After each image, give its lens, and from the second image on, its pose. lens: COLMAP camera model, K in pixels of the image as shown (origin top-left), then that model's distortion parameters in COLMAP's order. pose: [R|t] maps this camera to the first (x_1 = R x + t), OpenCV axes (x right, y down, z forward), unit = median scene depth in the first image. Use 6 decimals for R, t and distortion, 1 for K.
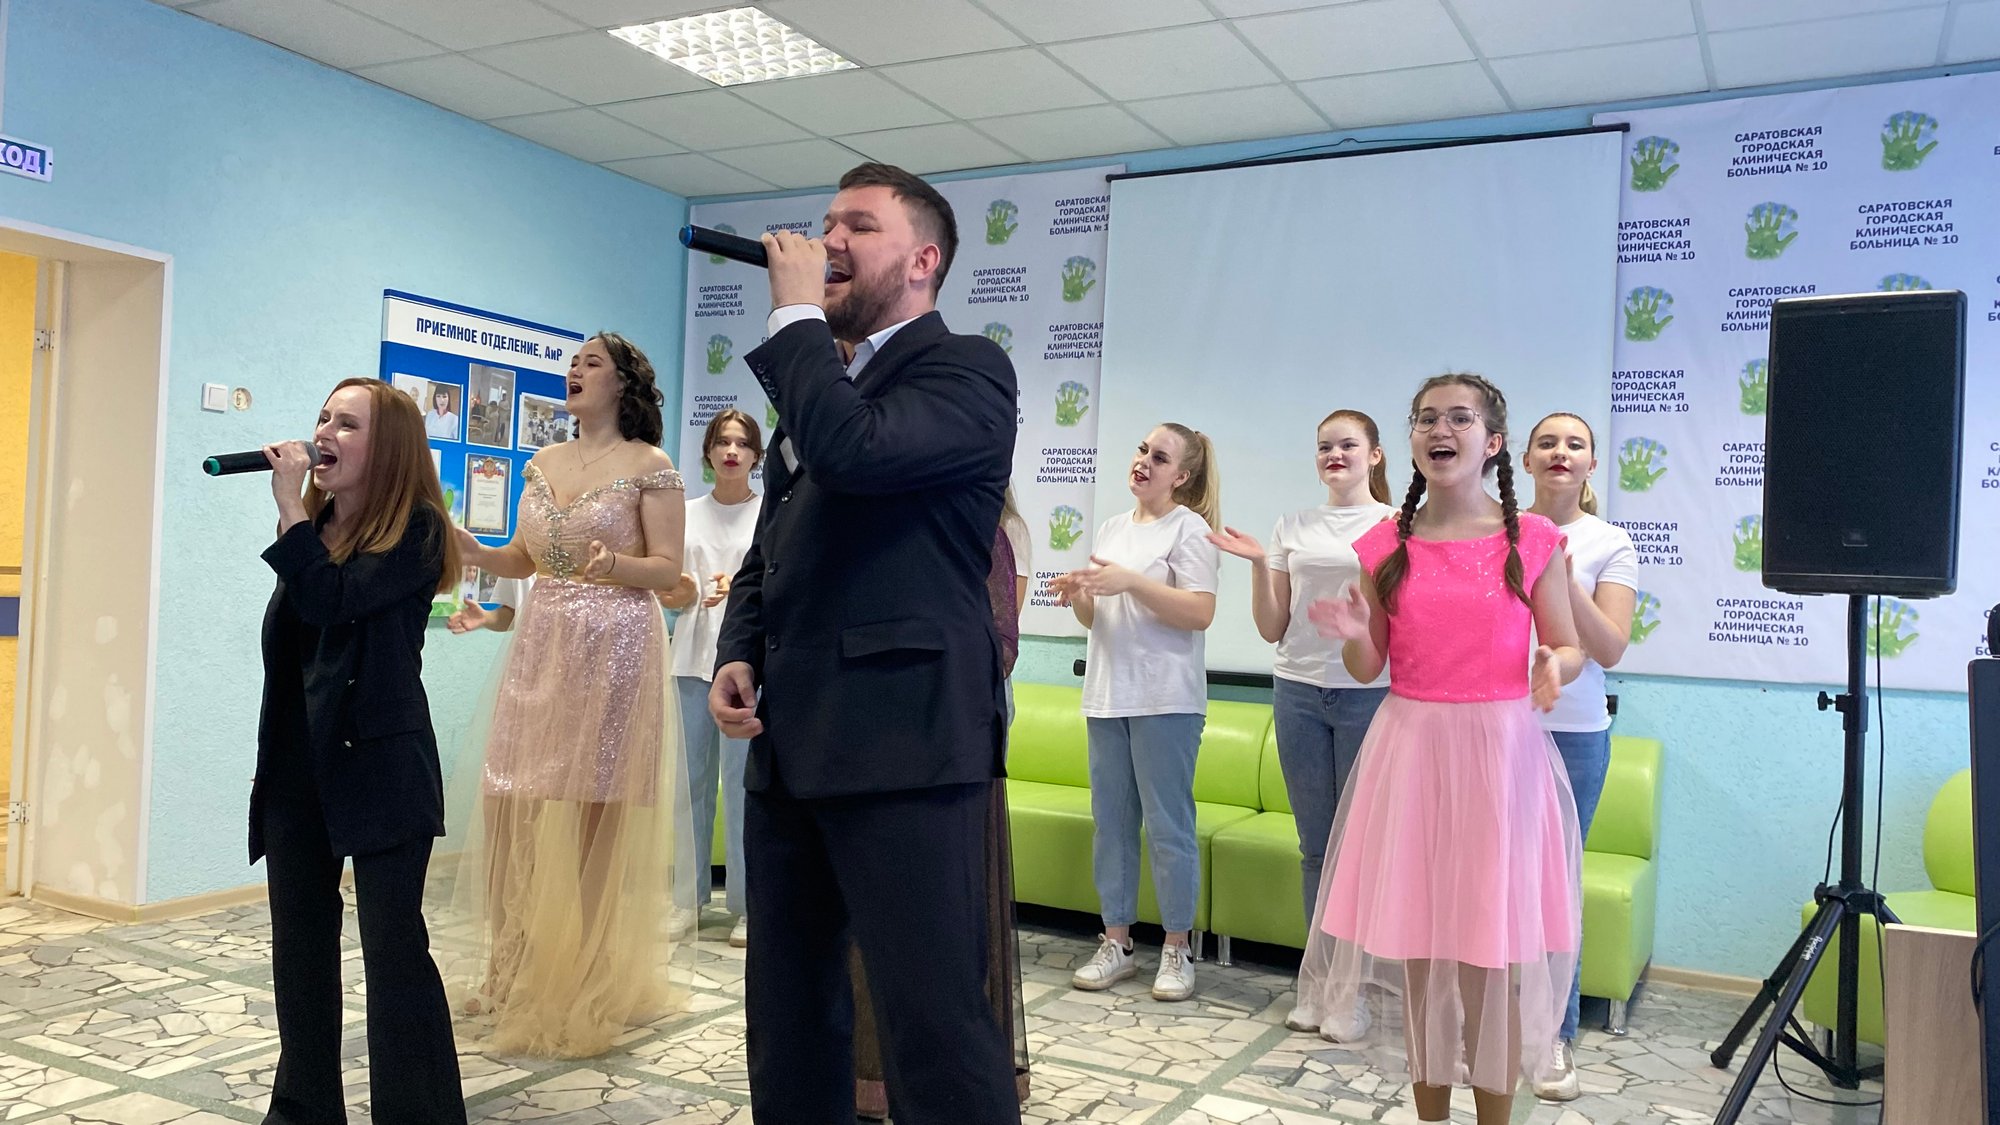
lens RADIAL K [[1514.0, 0, 1014.3], [0, 1514.0, 562.4], [0, 0, 1]] dist [0.017511, -0.011678]
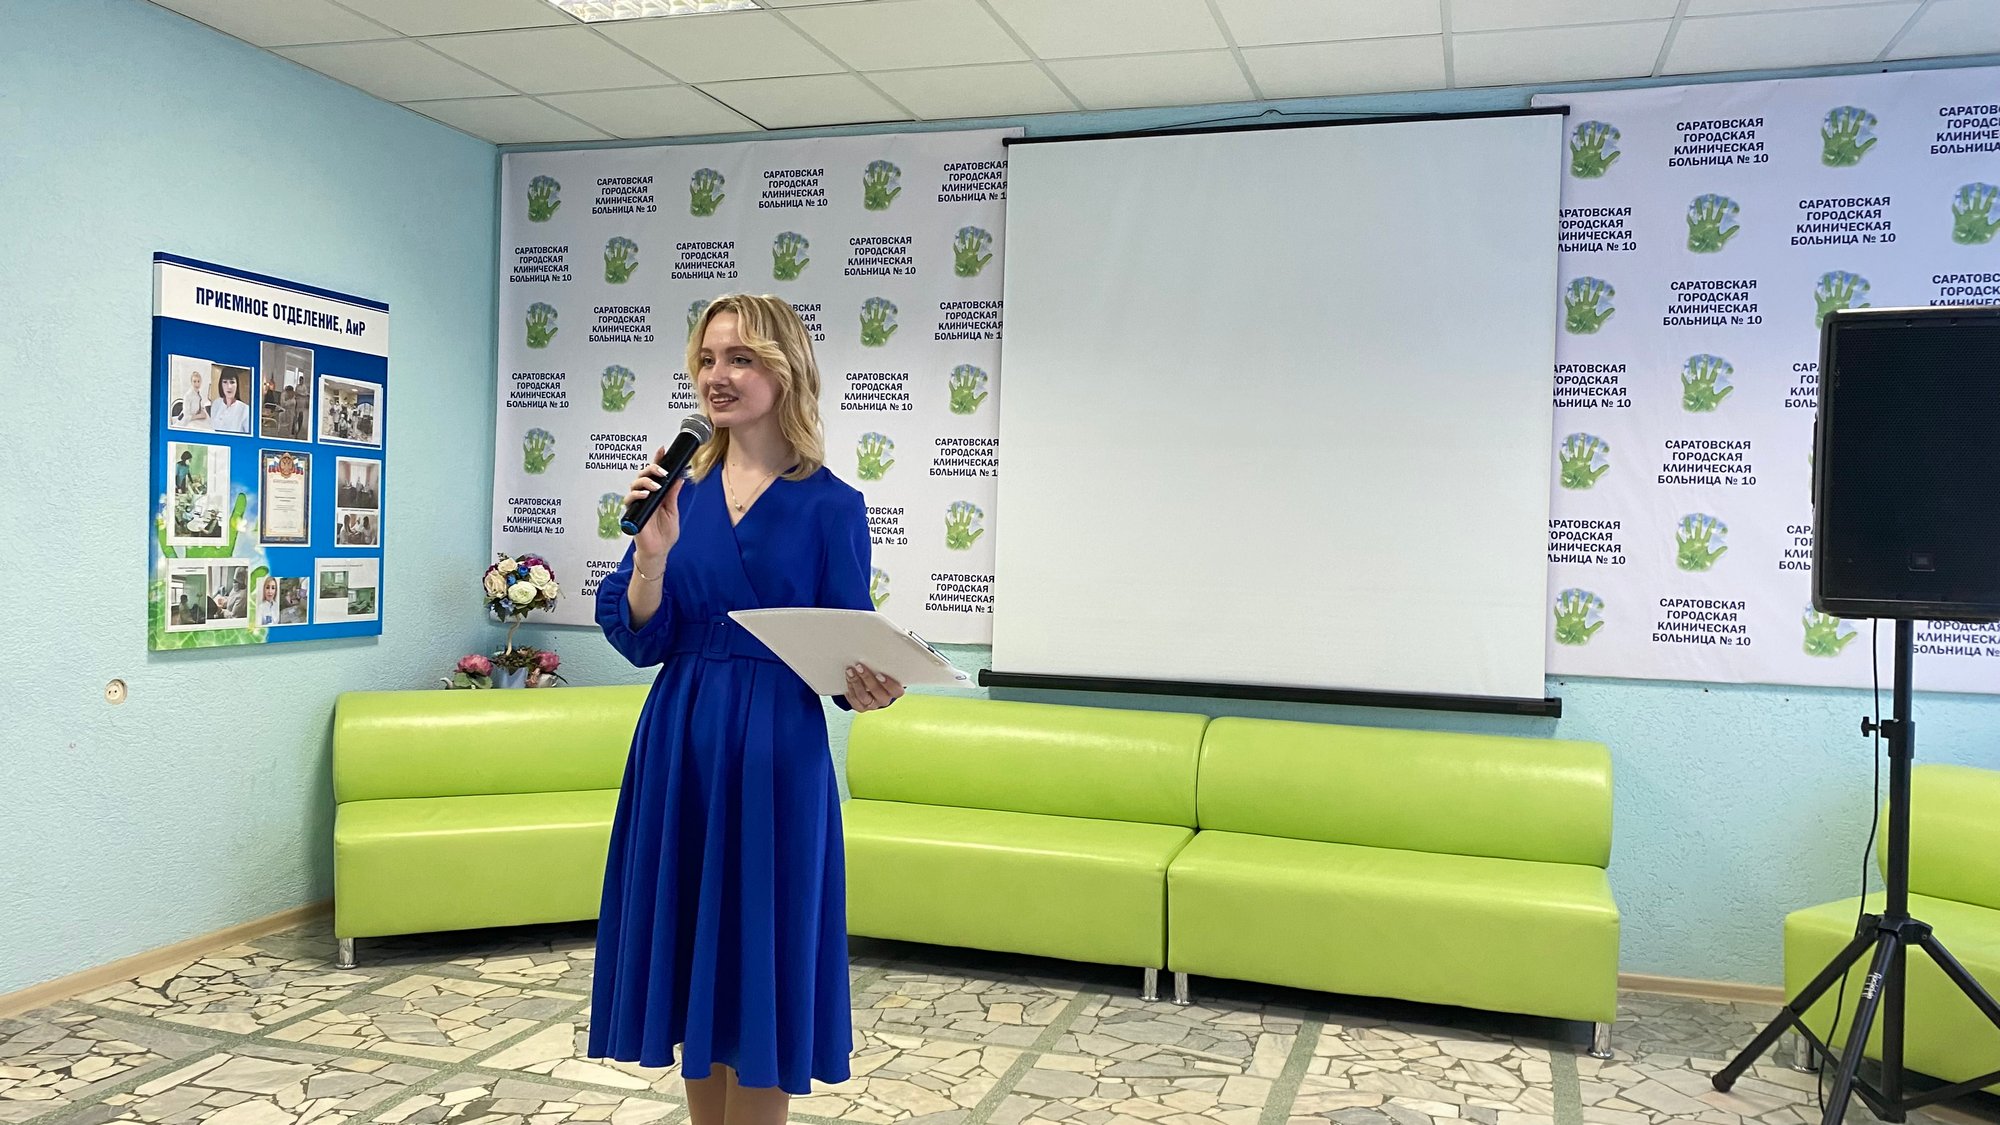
lens RADIAL K [[1514.0, 0, 1016.9], [0, 1514.0, 564.5], [0, 0, 1]] dist [0.017511, -0.011678]
pose [[0.981645, -0.020513, 0.189611, -0.128756], [0.013401, 0.999160, 0.038714, -0.040663], [-0.190245, -0.035462, 0.981096, 0.111208]]
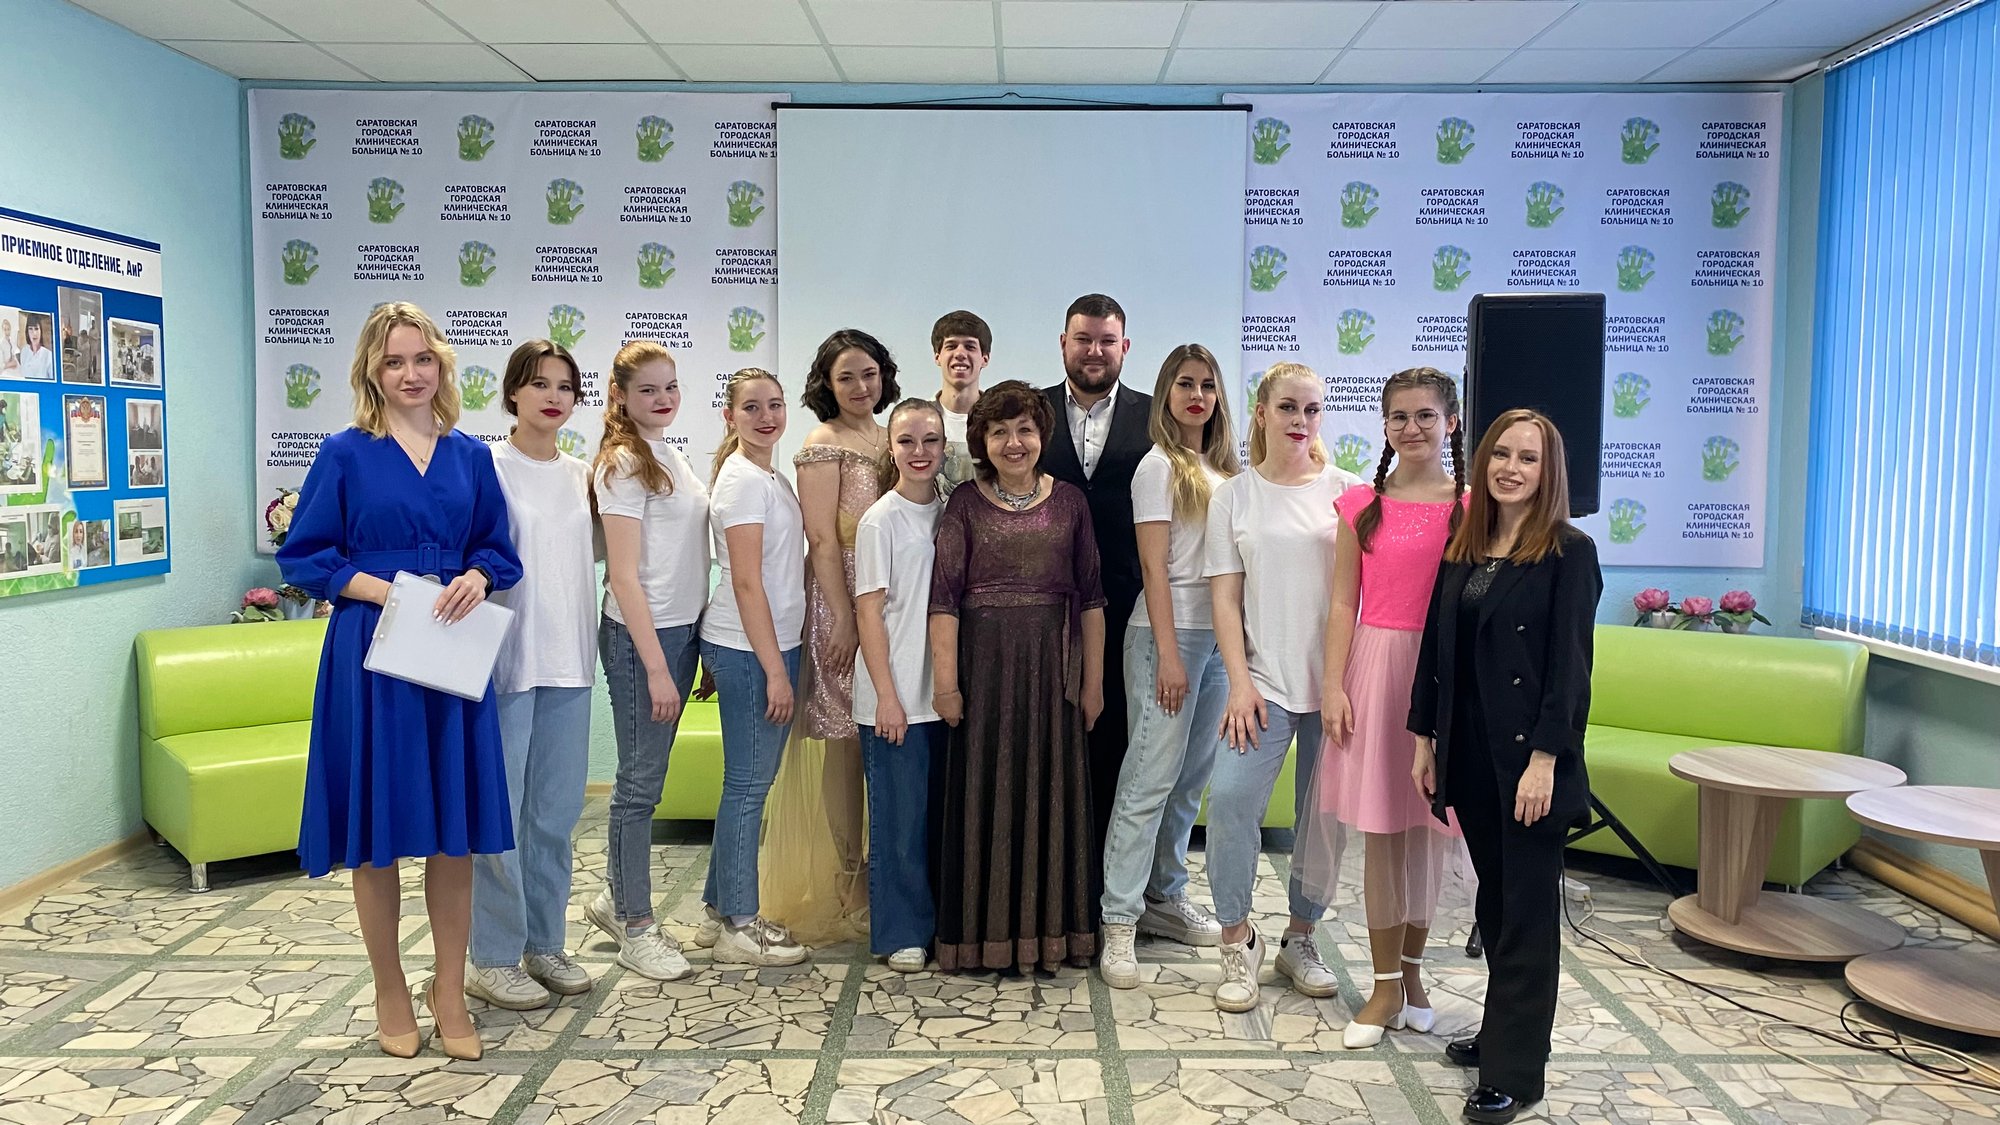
lens RADIAL K [[1514.0, 0, 1013.0], [0, 1514.0, 554.1], [0, 0, 1]] dist [0.017511, -0.011678]
pose [[0.887787, -0.070547, 0.454815, -0.328095], [0.024966, 0.994110, 0.105464, -0.069166], [-0.459576, -0.082275, 0.884319, 0.006530]]
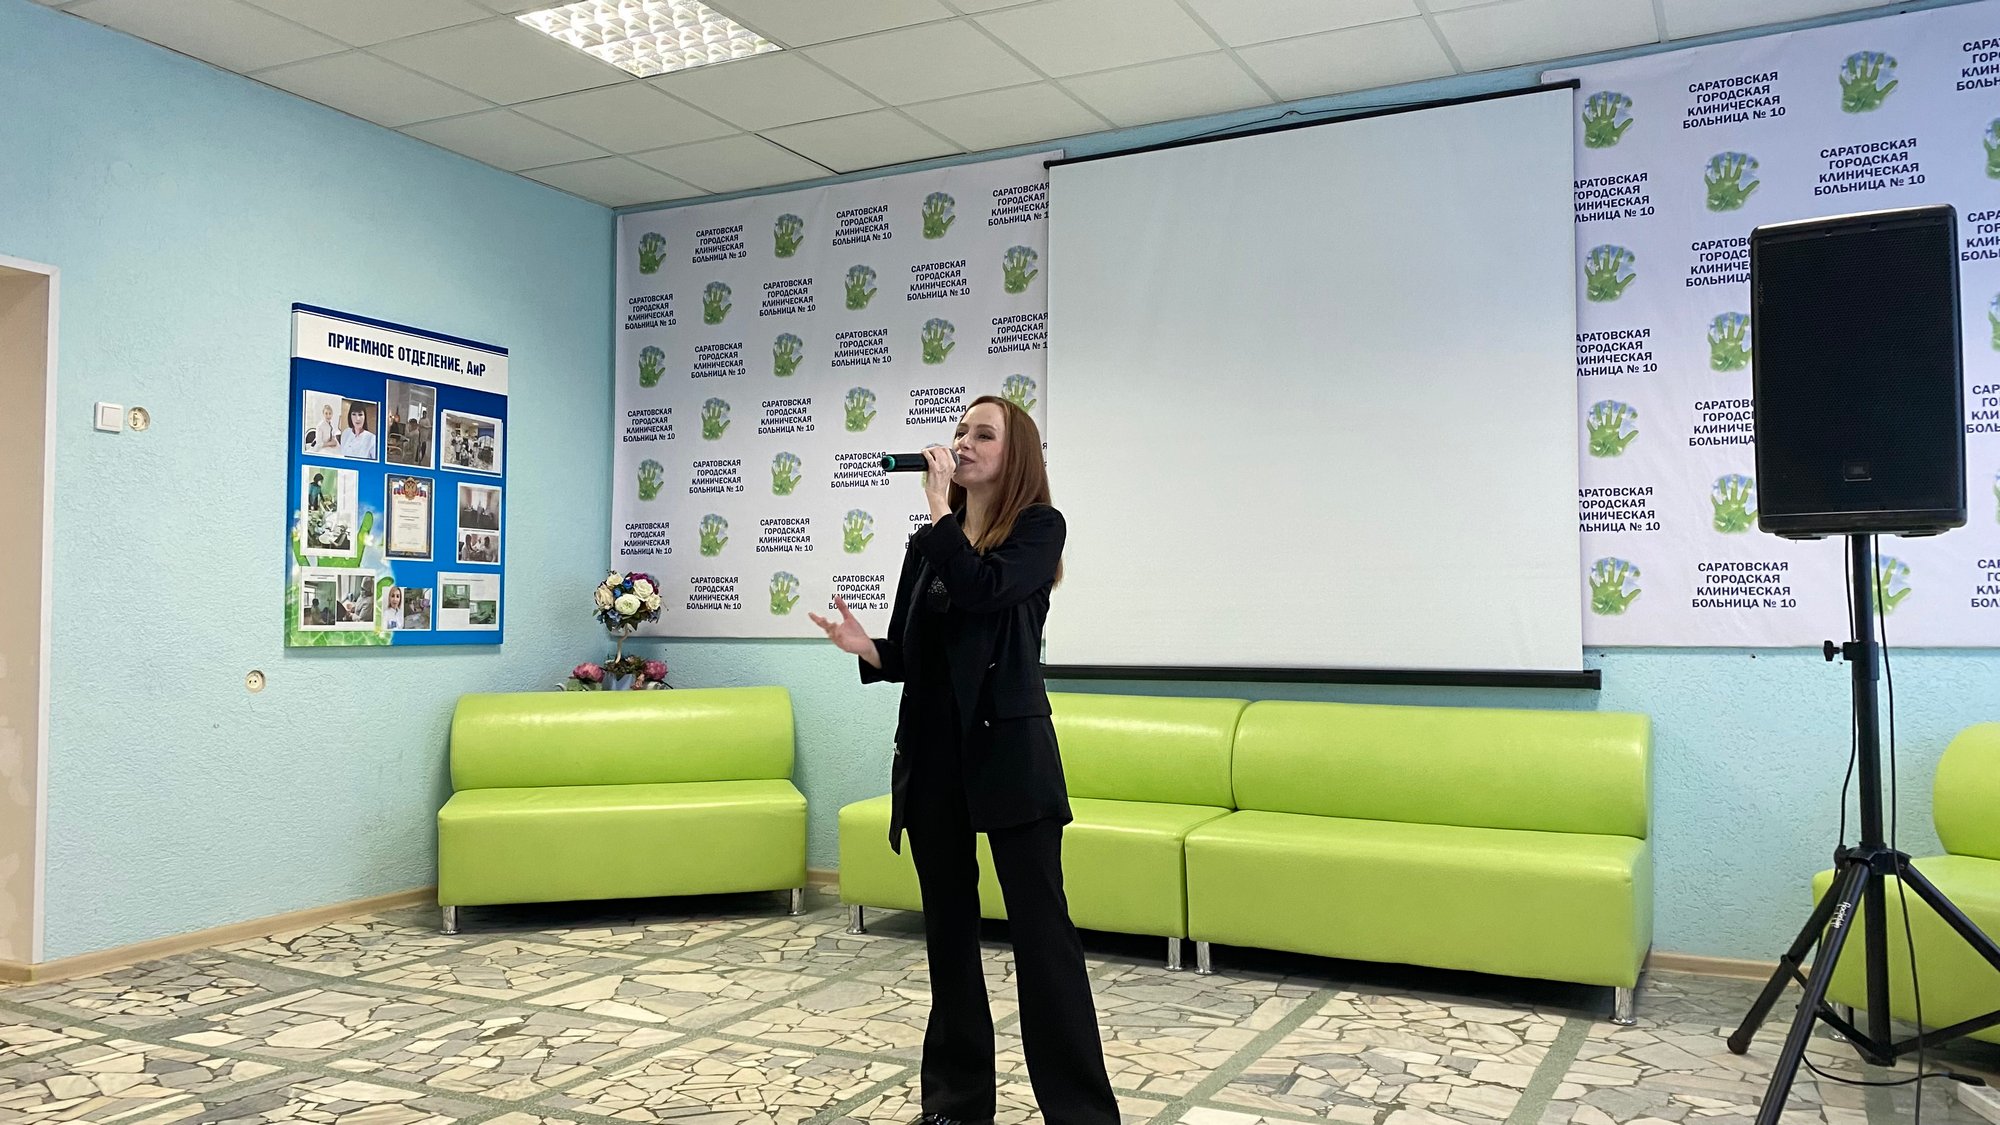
lens RADIAL K [[1514.0, 0, 1001.6], [0, 1514.0, 544.8], [0, 0, 1]] dist [0.017511, -0.011678]
pose [[0.998903, -0.041662, 0.021361, 0.003230], [0.042419, 0.998440, -0.036312, 0.027417], [-0.019815, 0.037179, 0.999112, 0.049053]]
